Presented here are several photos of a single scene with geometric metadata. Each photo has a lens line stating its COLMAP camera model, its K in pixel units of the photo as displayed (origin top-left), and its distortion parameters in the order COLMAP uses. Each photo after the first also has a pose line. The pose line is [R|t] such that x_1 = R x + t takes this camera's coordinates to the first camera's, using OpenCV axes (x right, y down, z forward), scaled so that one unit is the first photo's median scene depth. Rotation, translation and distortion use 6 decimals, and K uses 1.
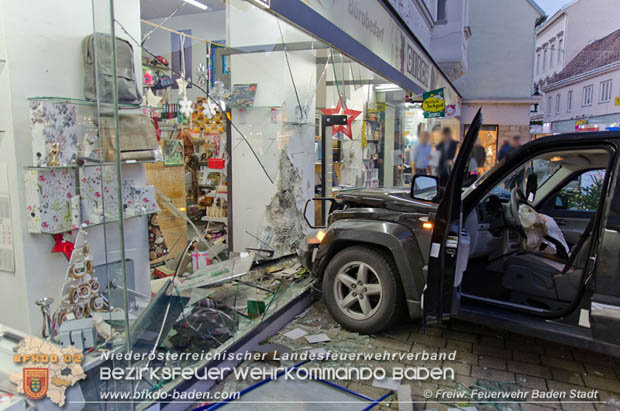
lens RADIAL K [[485.5, 0, 310.0], [0, 485.5, 205.5], [0, 0, 1]] dist [-0.131430, 0.130191]
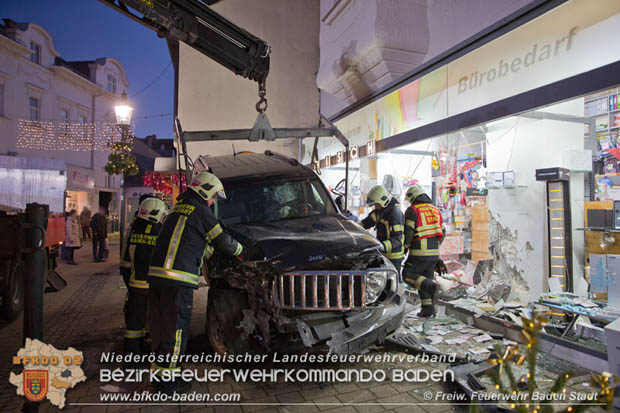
lens RADIAL K [[420.4, 0, 310.0], [0, 420.4, 206.5], [0, 0, 1]] dist [-0.100125, 0.076704]
pose [[-0.757352, -0.019981, -0.652701, 0.943748], [-0.092843, 0.992672, 0.077341, -0.158063], [0.646373, 0.119173, -0.753658, 1.442113]]
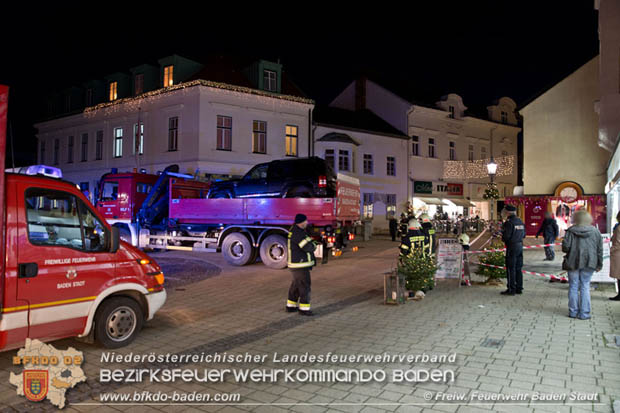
lens RADIAL K [[420.4, 0, 310.0], [0, 420.4, 206.5], [0, 0, 1]] dist [-0.100125, 0.076704]
pose [[-0.976651, -0.012465, 0.214471, 1.149854], [0.011656, 0.993770, 0.110837, -0.426862], [-0.214516, 0.110749, -0.970421, 3.287310]]
